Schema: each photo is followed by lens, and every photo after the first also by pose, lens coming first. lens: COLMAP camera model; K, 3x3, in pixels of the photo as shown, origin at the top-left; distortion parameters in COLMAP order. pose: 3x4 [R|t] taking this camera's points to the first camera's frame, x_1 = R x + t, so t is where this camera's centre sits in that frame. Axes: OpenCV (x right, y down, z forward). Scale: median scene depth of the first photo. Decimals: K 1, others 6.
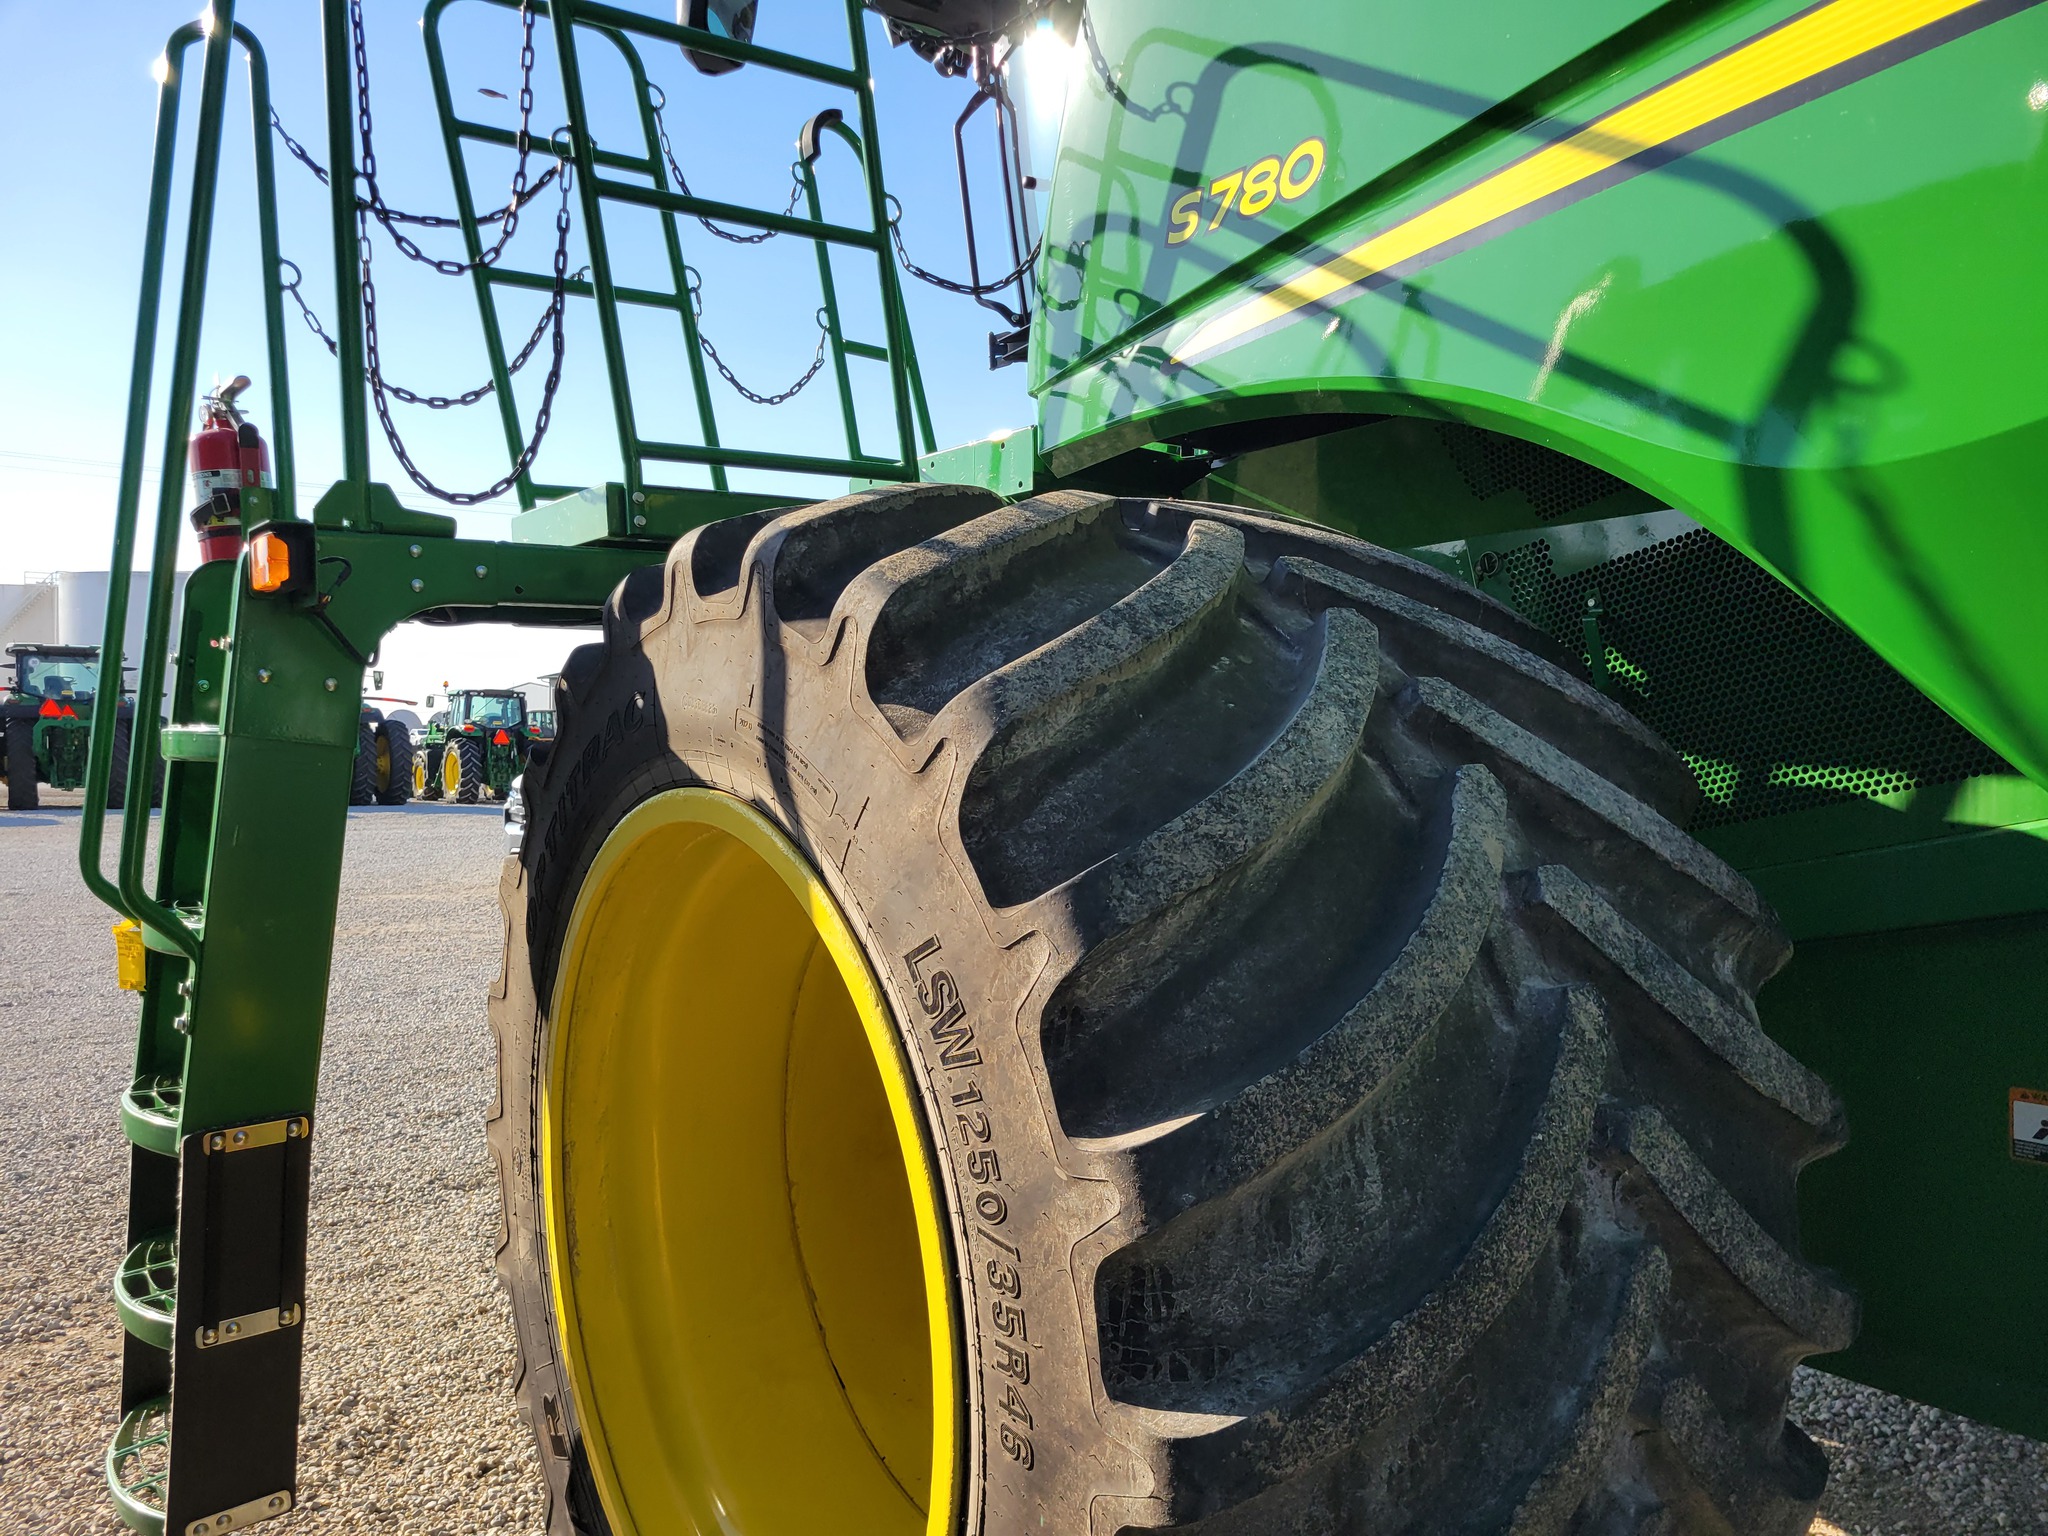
lens RADIAL K [[1560.4, 0, 1037.0], [0, 1560.4, 766.7], [0, 0, 1]] dist [0.037220, -0.025116]
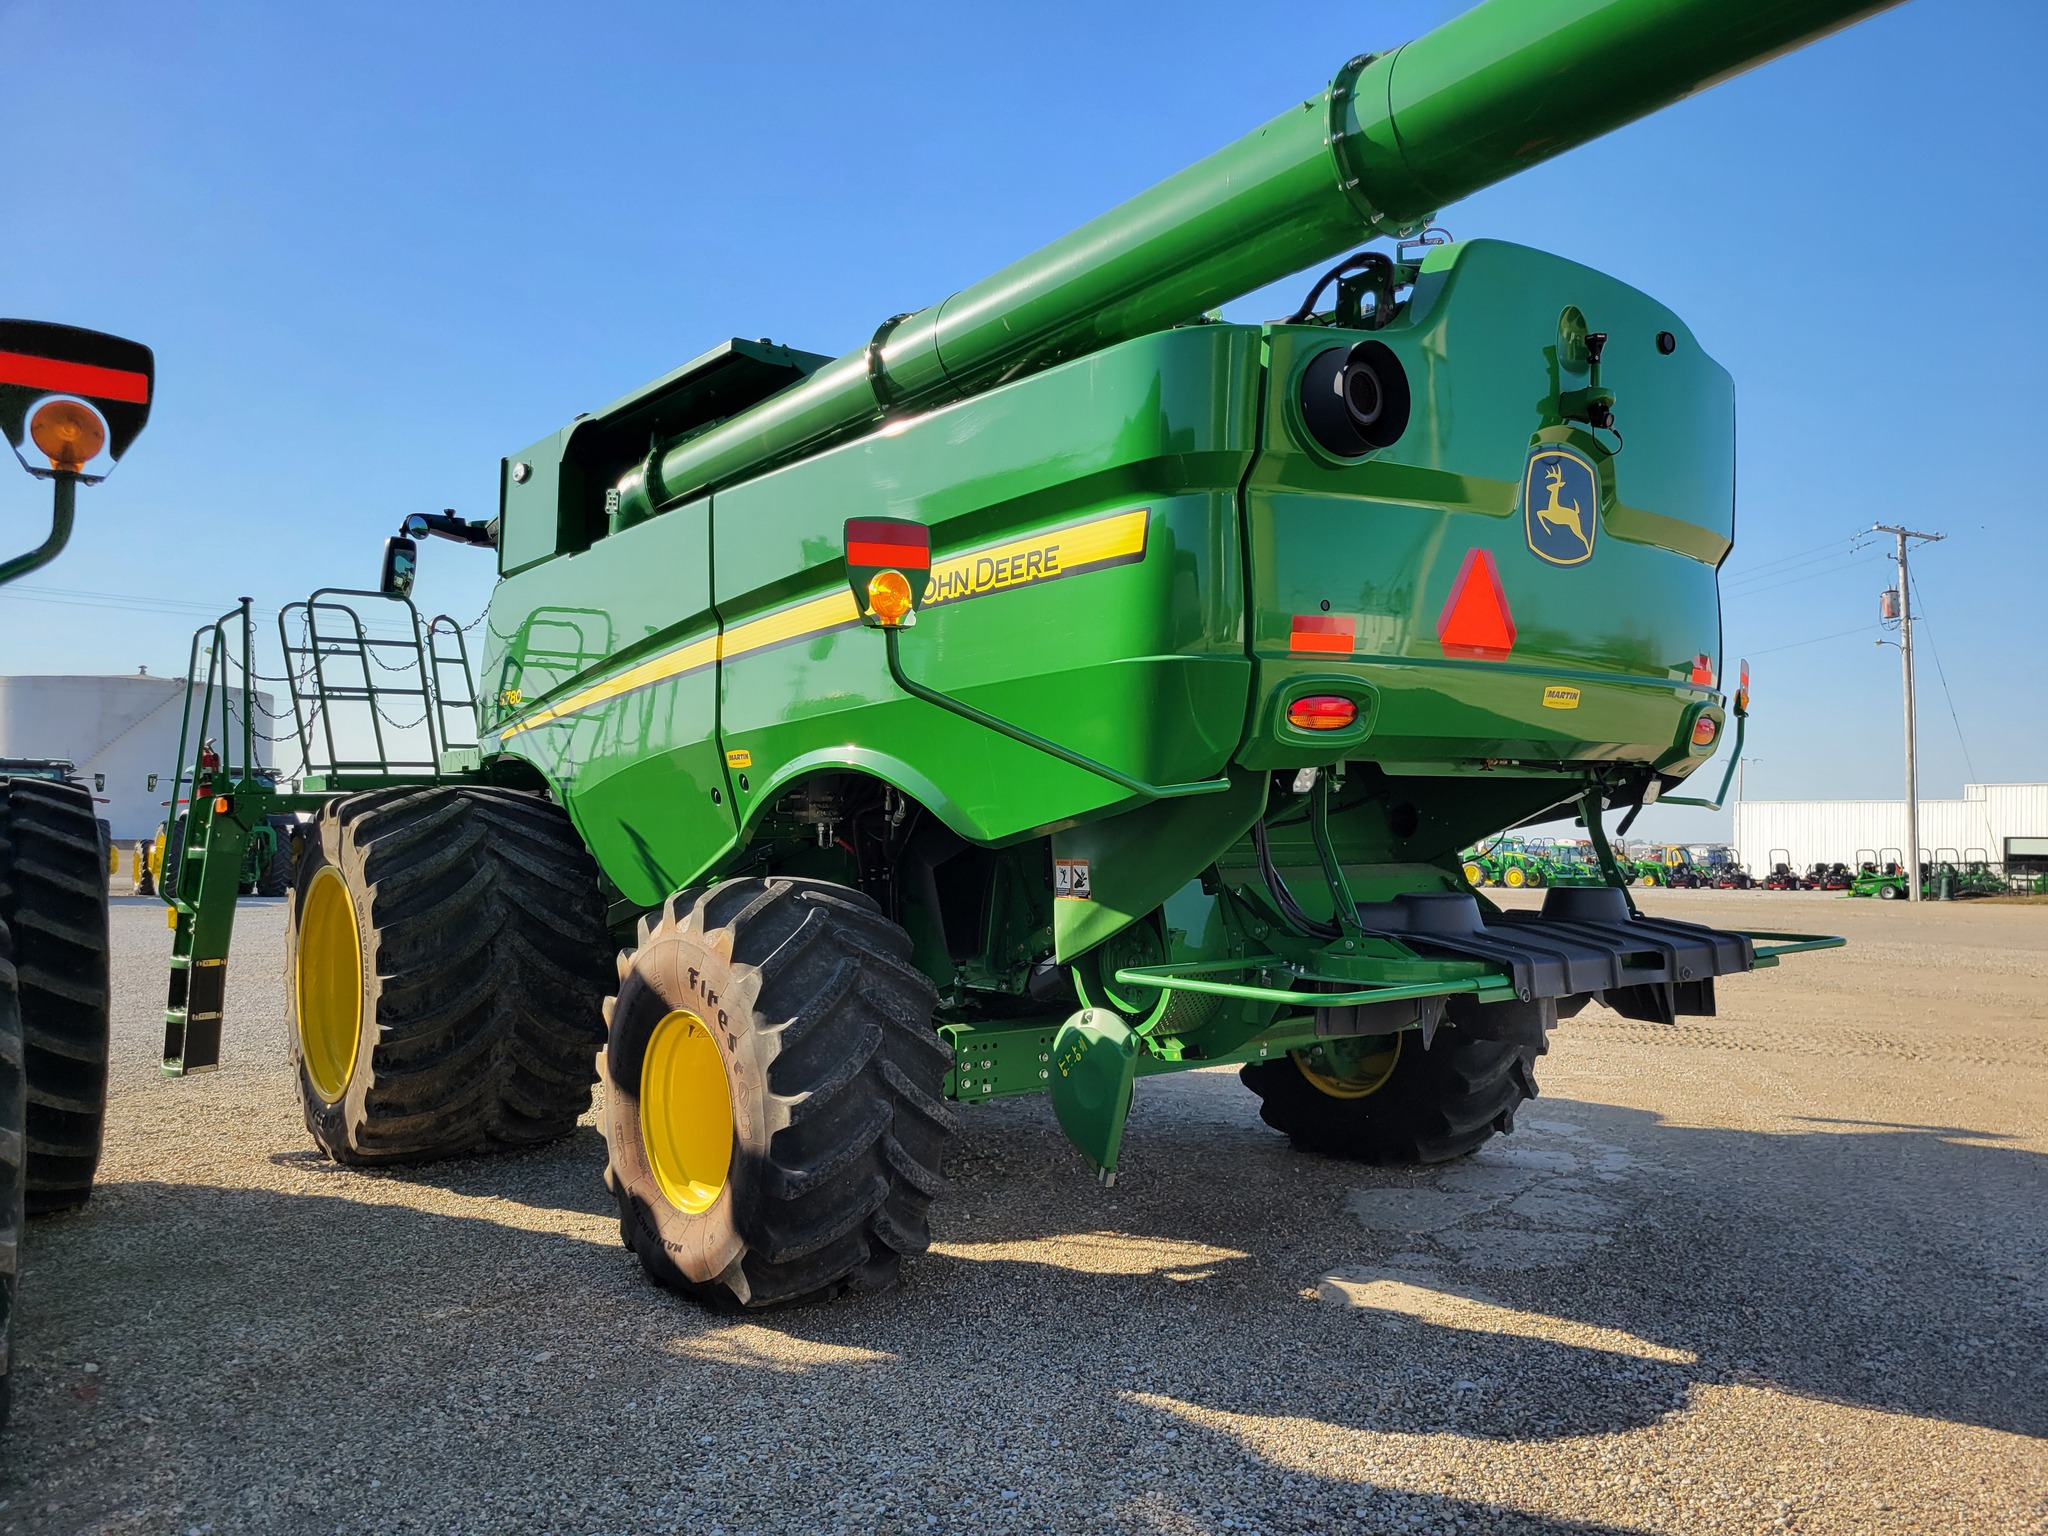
lens RADIAL K [[1560.4, 0, 1009.2], [0, 1560.4, 774.6], [0, 0, 1]] dist [0.037220, -0.025116]
pose [[0.999560, 0.009104, 0.028232, 1.222425], [-0.007266, 0.997890, -0.064513, 0.025086], [-0.028760, 0.064279, 0.997517, -2.668412]]
